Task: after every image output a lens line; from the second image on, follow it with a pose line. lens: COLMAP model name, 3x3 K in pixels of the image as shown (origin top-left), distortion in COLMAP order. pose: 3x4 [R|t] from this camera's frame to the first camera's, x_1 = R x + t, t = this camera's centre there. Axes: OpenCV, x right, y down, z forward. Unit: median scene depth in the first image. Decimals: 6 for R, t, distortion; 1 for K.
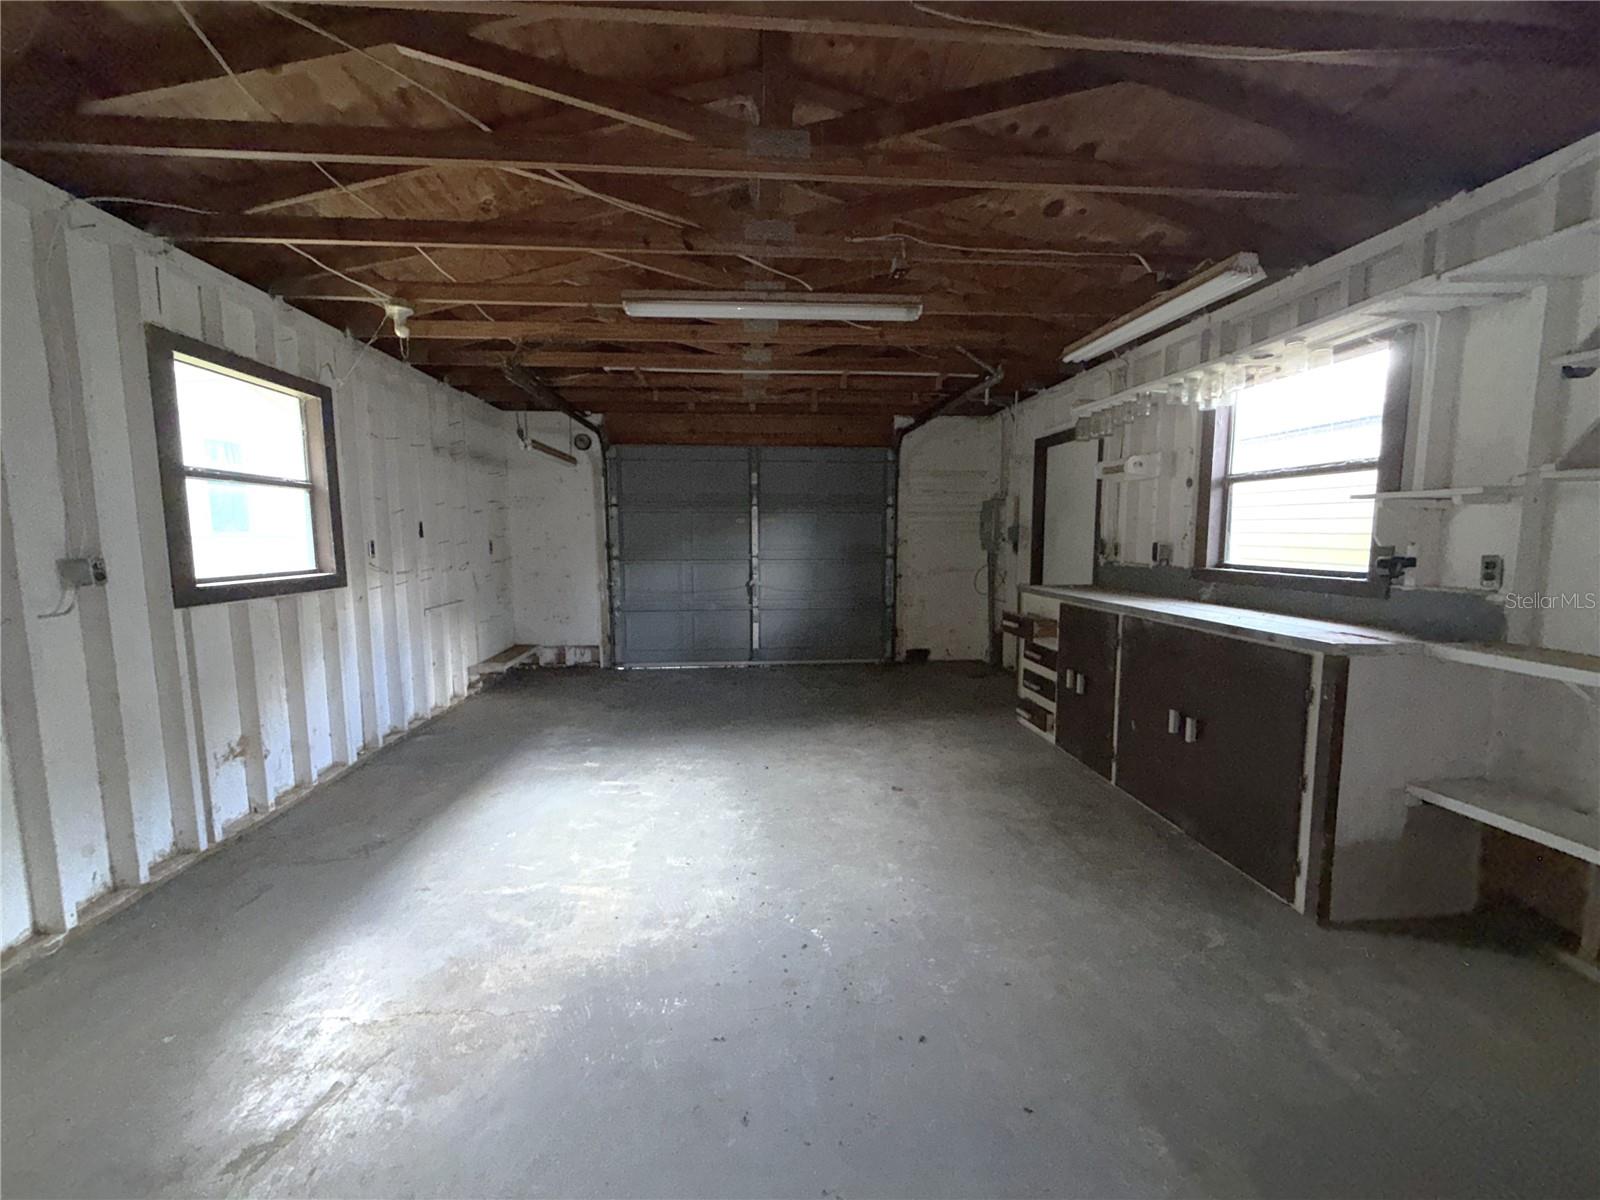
lens RADIAL K [[640.4, 0, 797.5], [0, 640.4, 597.6], [0, 0, 1]] dist [0.000486, -0.000103]
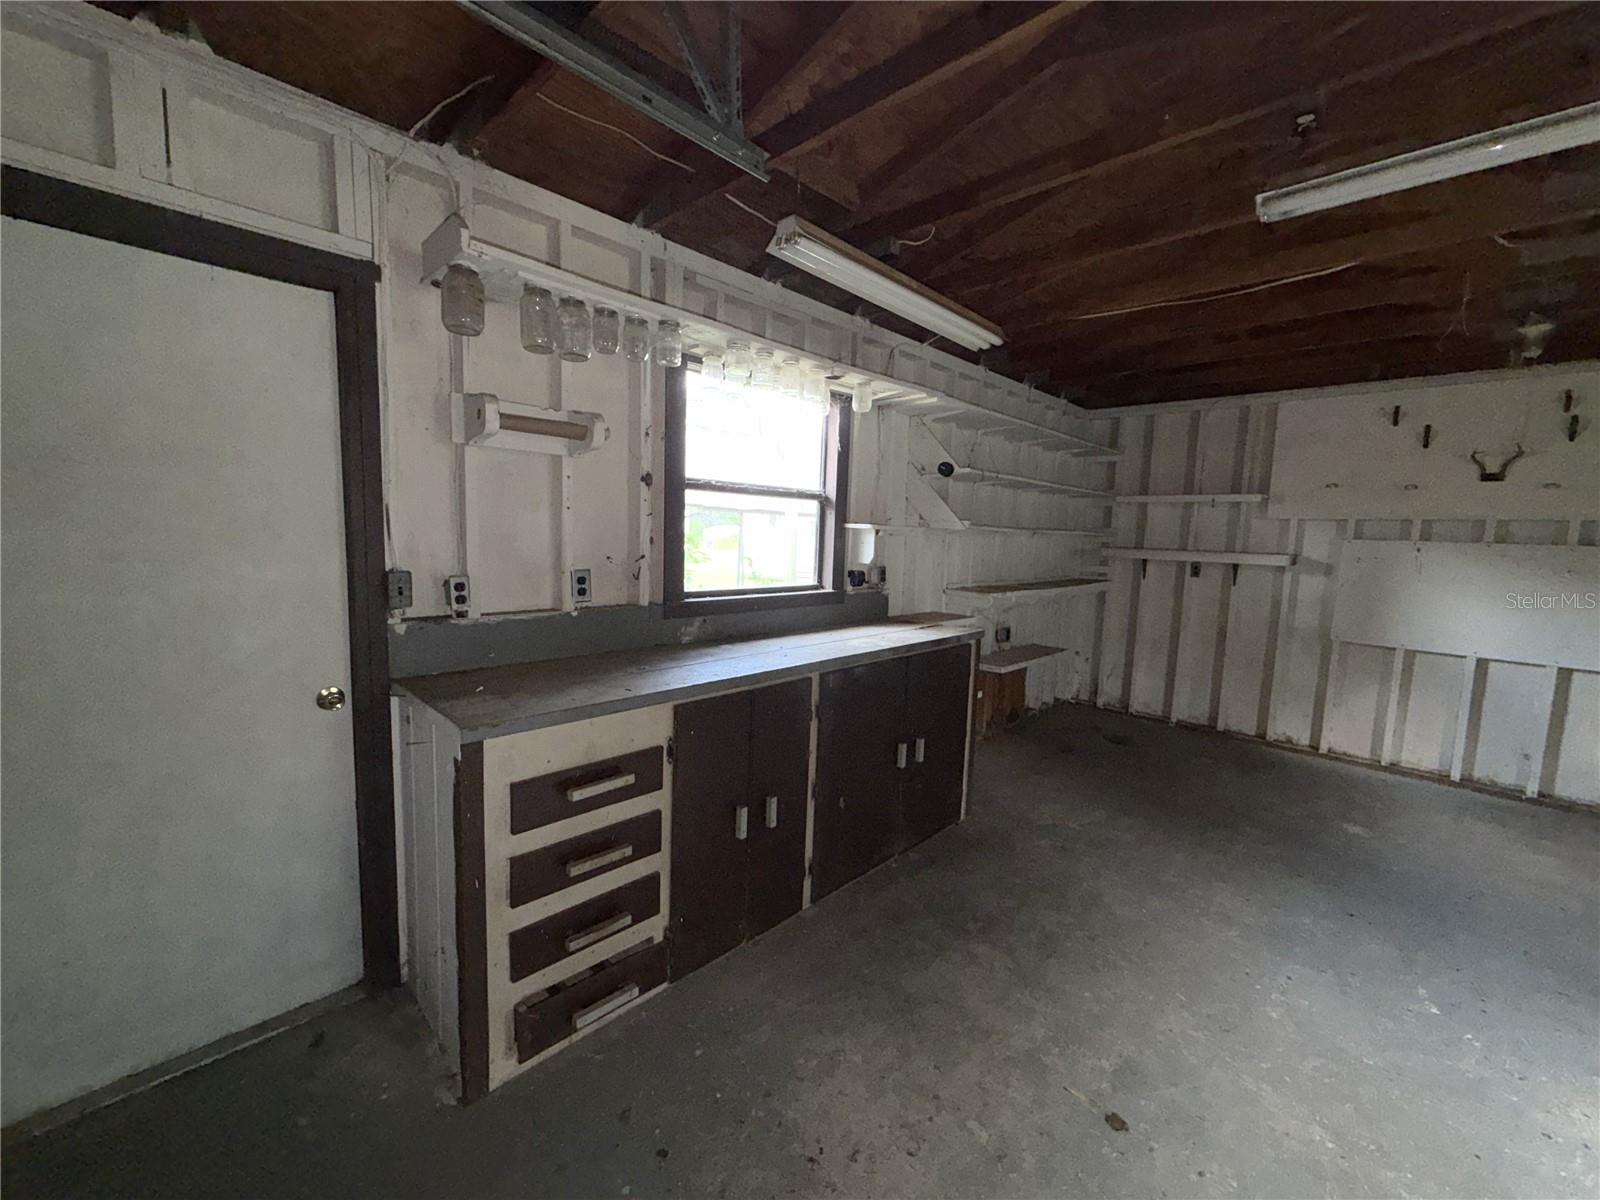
lens RADIAL K [[640.4, 0, 797.5], [0, 640.4, 597.6], [0, 0, 1]] dist [0.000486, -0.000103]
pose [[-0.649893, -0.096859, 0.753828, -0.011302], [0.047642, 0.984704, 0.167598, -0.196219], [-0.758531, 0.144835, -0.635338, 1.596856]]
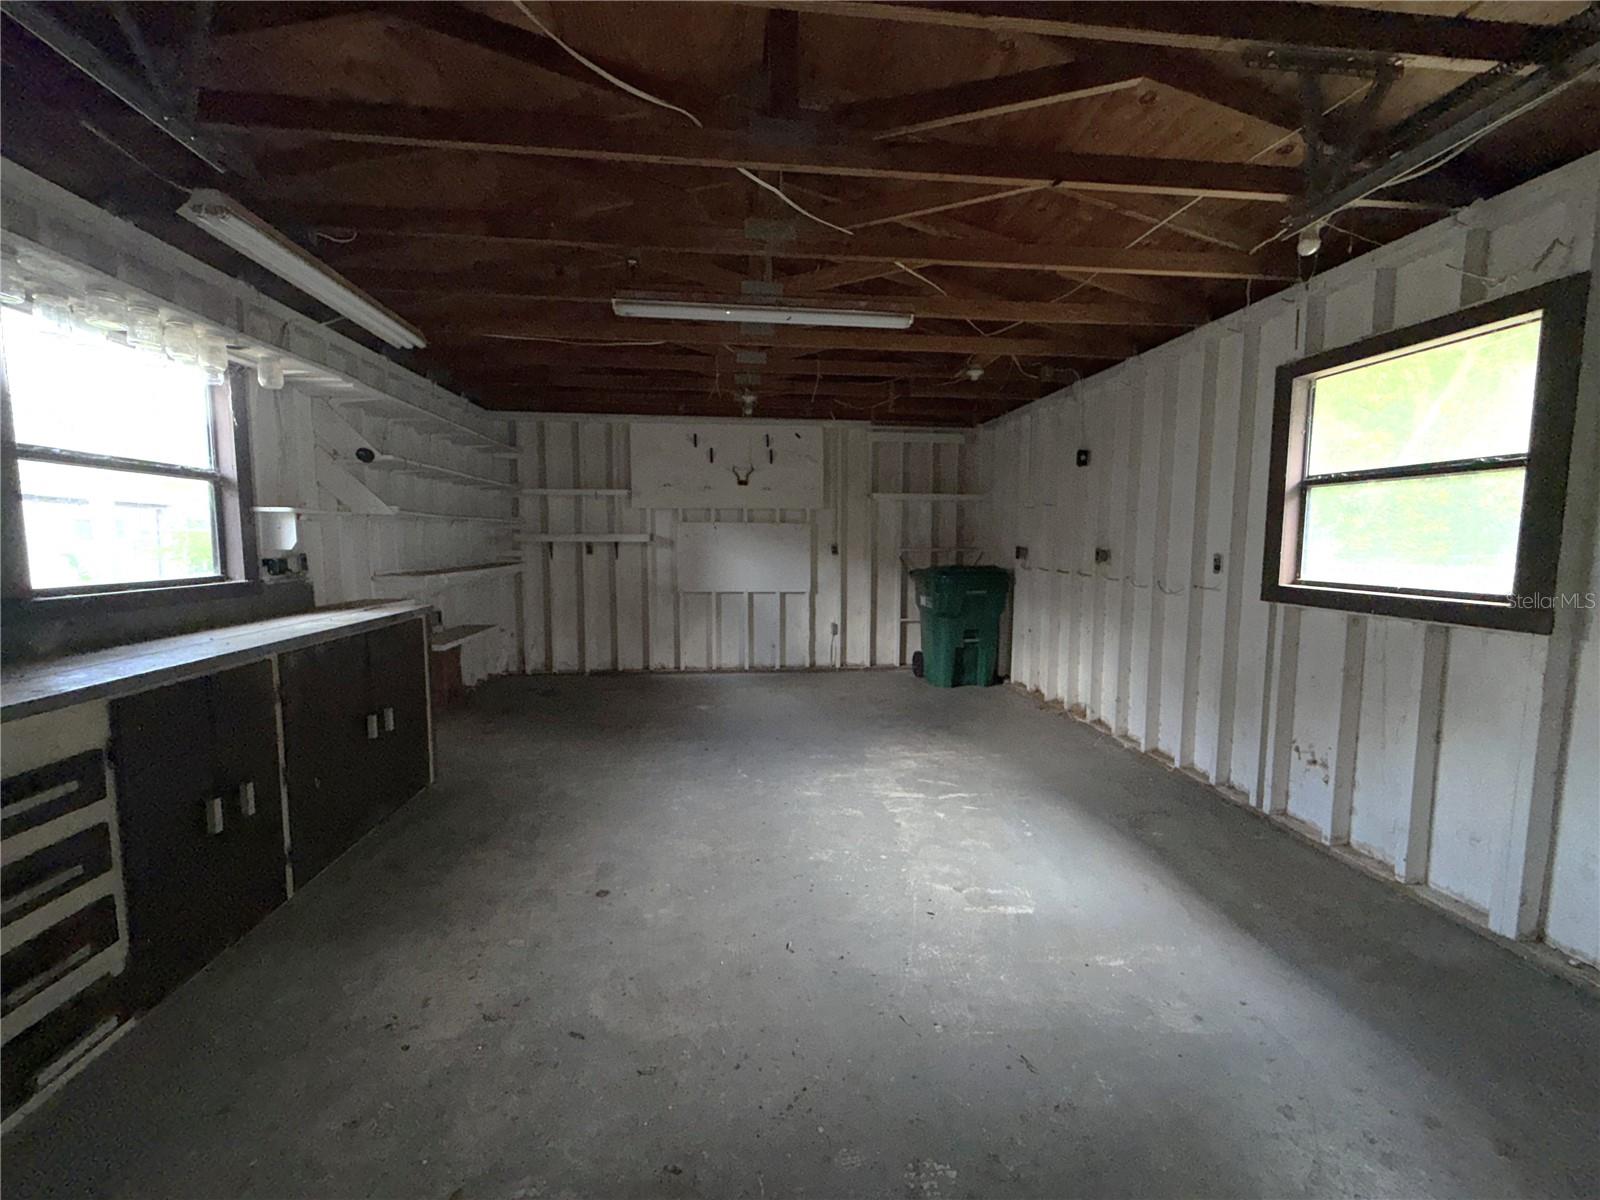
lens RADIAL K [[640.4, 0, 797.5], [0, 640.4, 597.6], [0, 0, 1]] dist [0.000486, -0.000103]
pose [[-0.999698, 0.003984, -0.024248, -0.052403], [-0.000769, 0.981211, 0.192935, -0.188465], [0.024561, 0.192895, -0.980912, 1.849003]]
